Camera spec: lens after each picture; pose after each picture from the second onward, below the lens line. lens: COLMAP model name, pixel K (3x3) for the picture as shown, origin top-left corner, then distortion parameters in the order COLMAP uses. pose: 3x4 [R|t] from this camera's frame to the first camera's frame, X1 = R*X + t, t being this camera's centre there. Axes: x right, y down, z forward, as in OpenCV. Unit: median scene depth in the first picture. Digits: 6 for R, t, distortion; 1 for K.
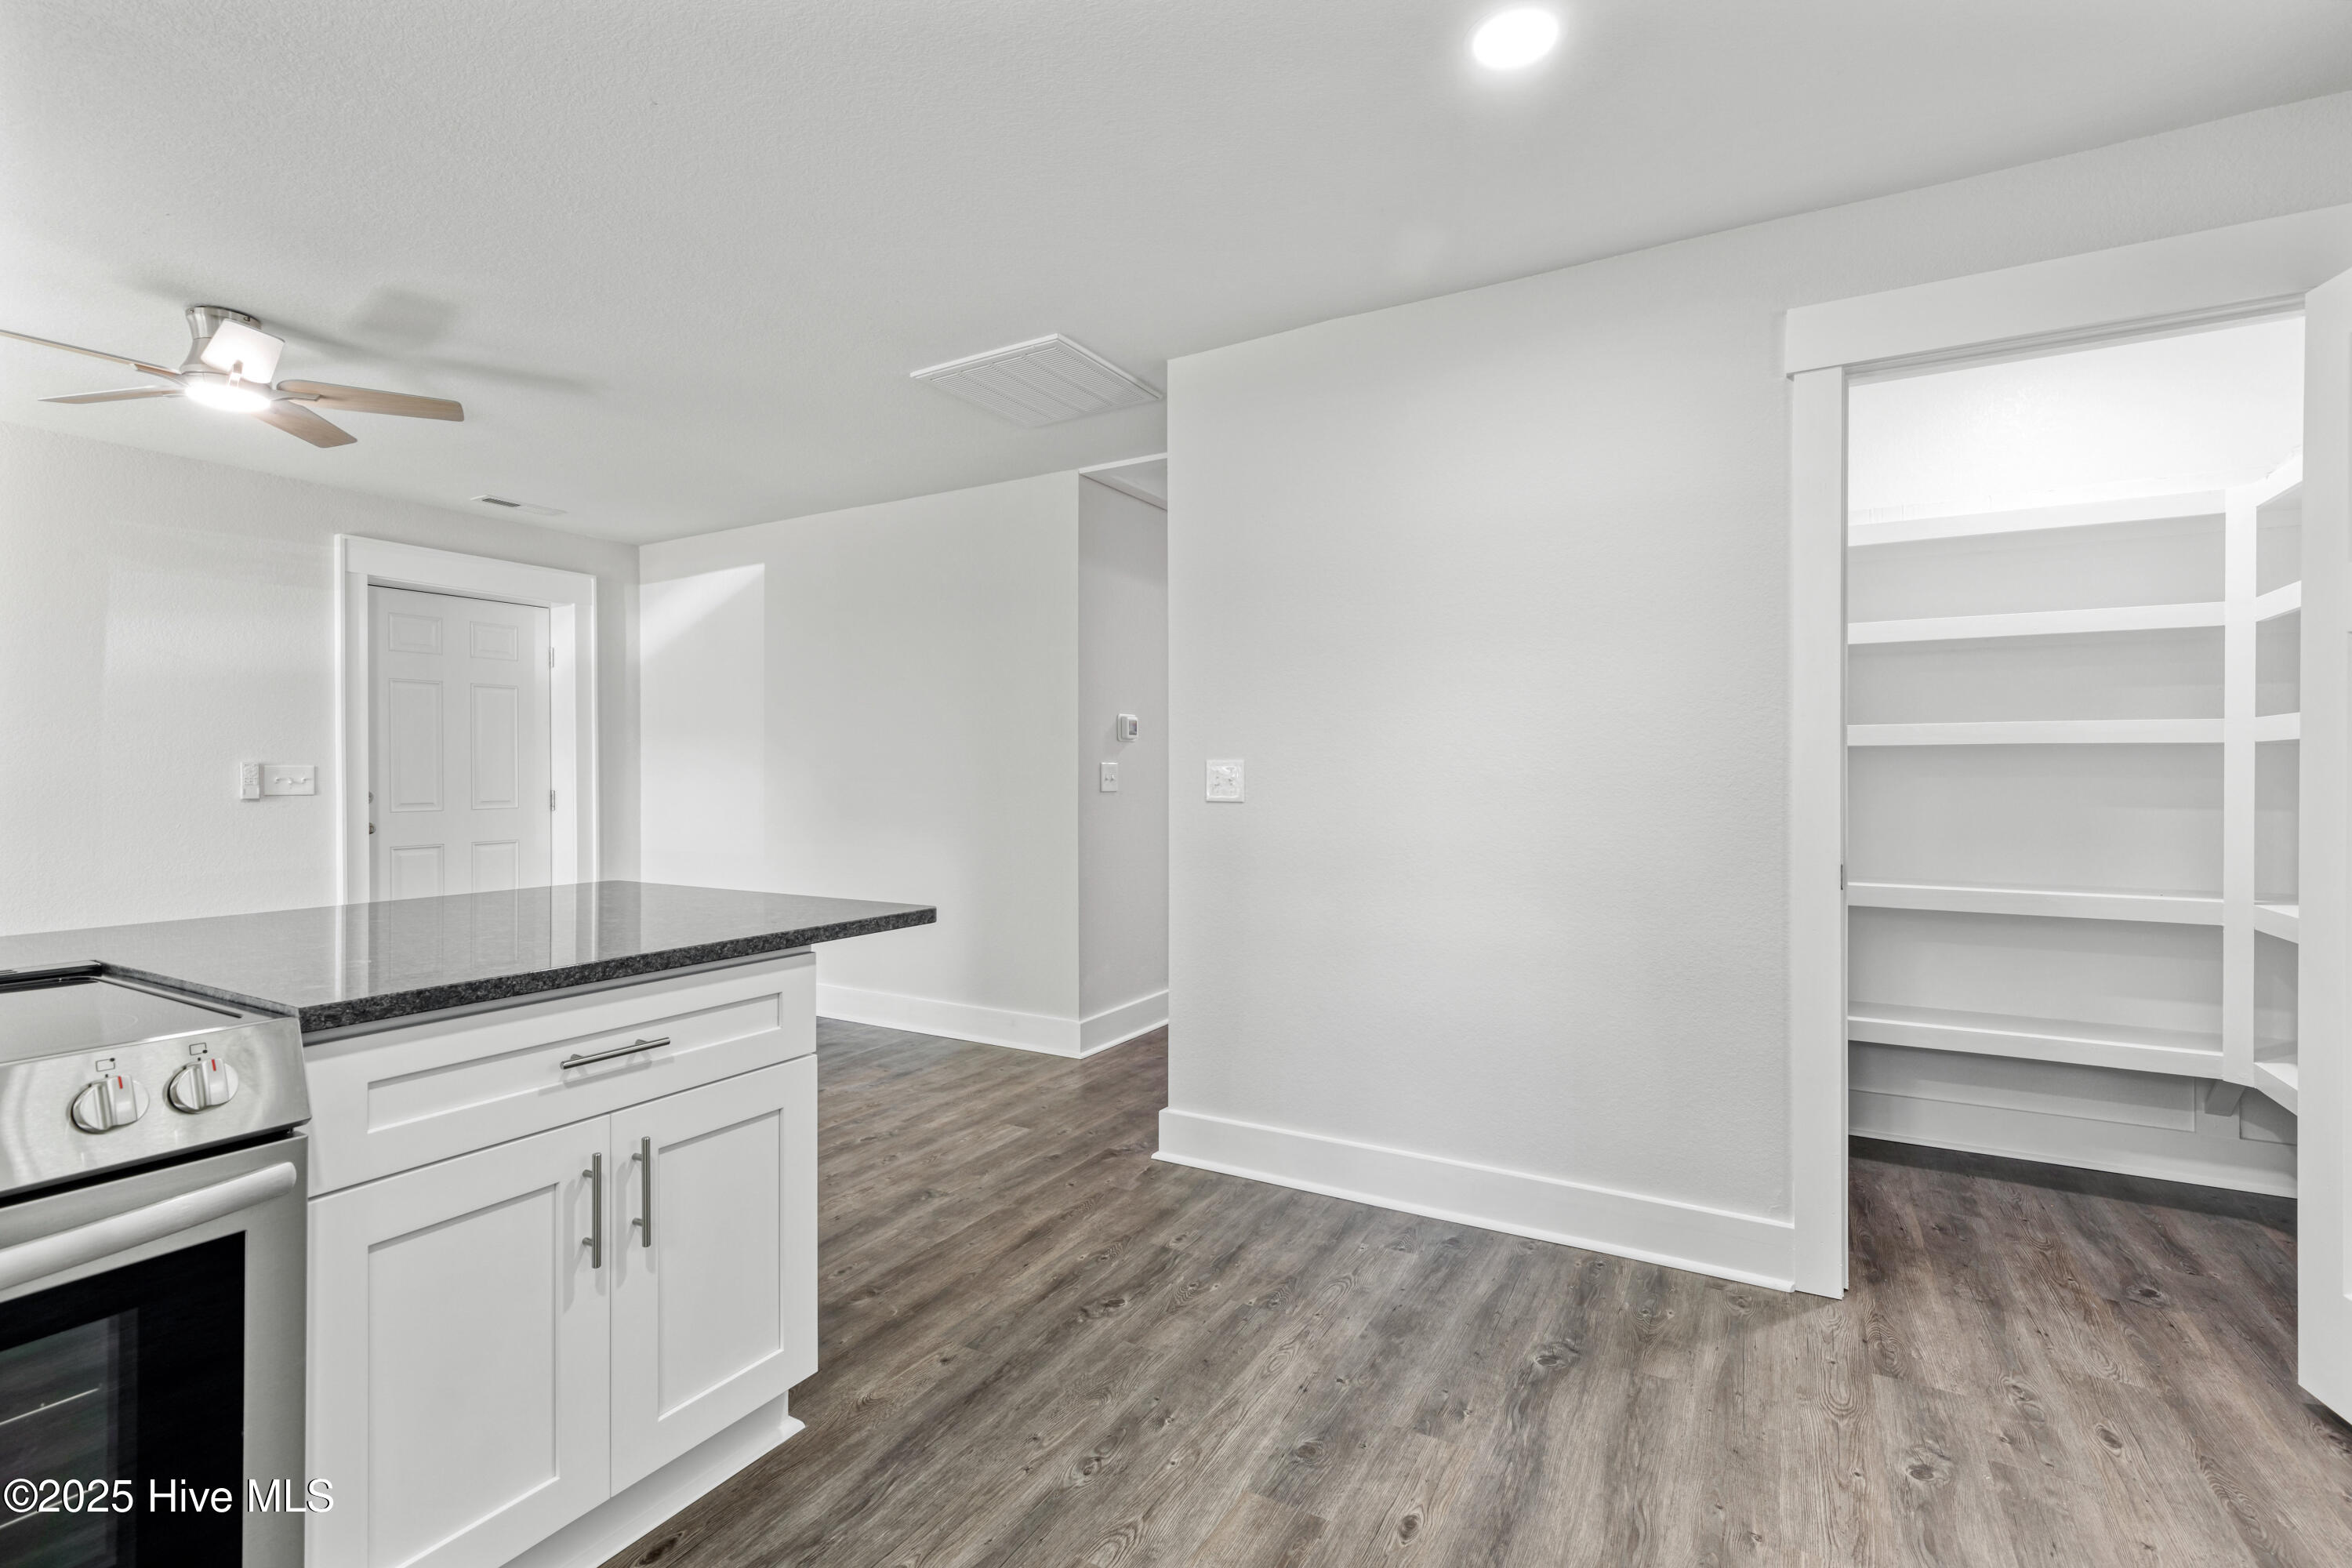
lens RADIAL K [[1078.8, 0, 1172.7], [0, 1078.8, 775.8], [0, 0, 1]] dist [0.010378, -0.001078]
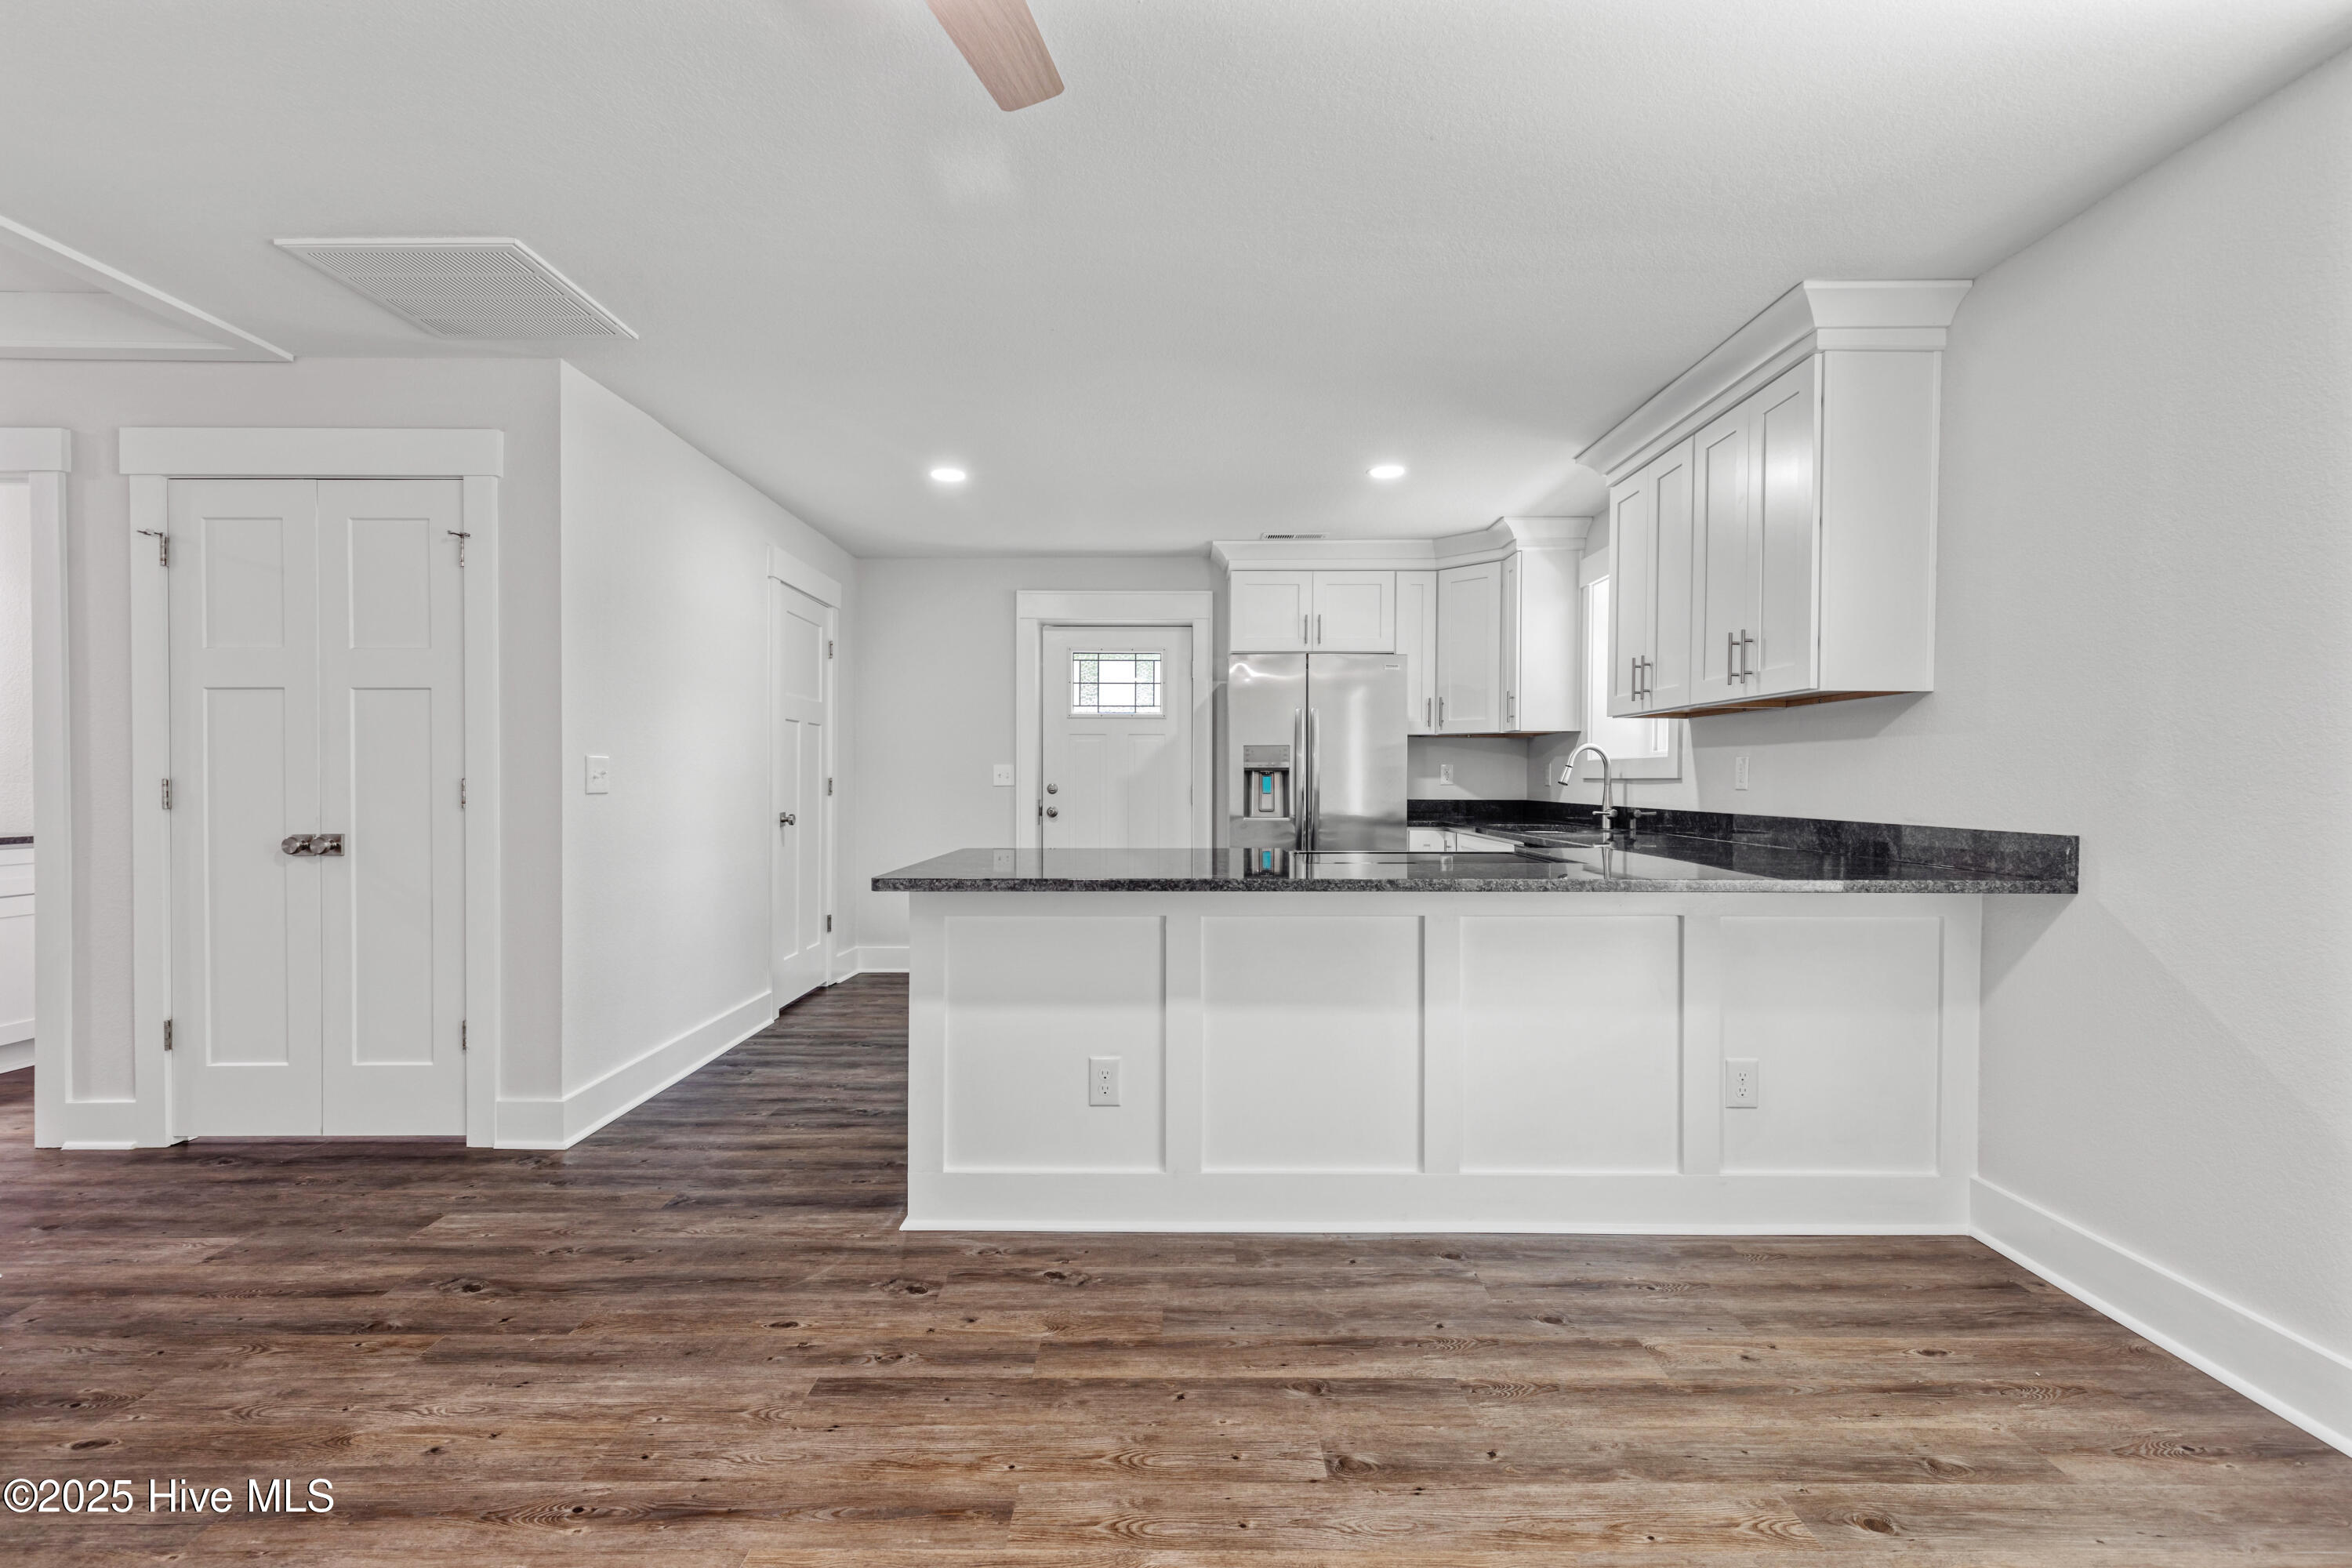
lens RADIAL K [[1078.8, 0, 1177.4], [0, 1078.8, 788.1], [0, 0, 1]] dist [0.010378, -0.001078]
pose [[-0.501171, -0.009398, 0.865297, -1.365996], [-0.000560, 0.999944, 0.010536, 0.002426], [-0.865348, 0.004796, -0.501148, 1.159809]]
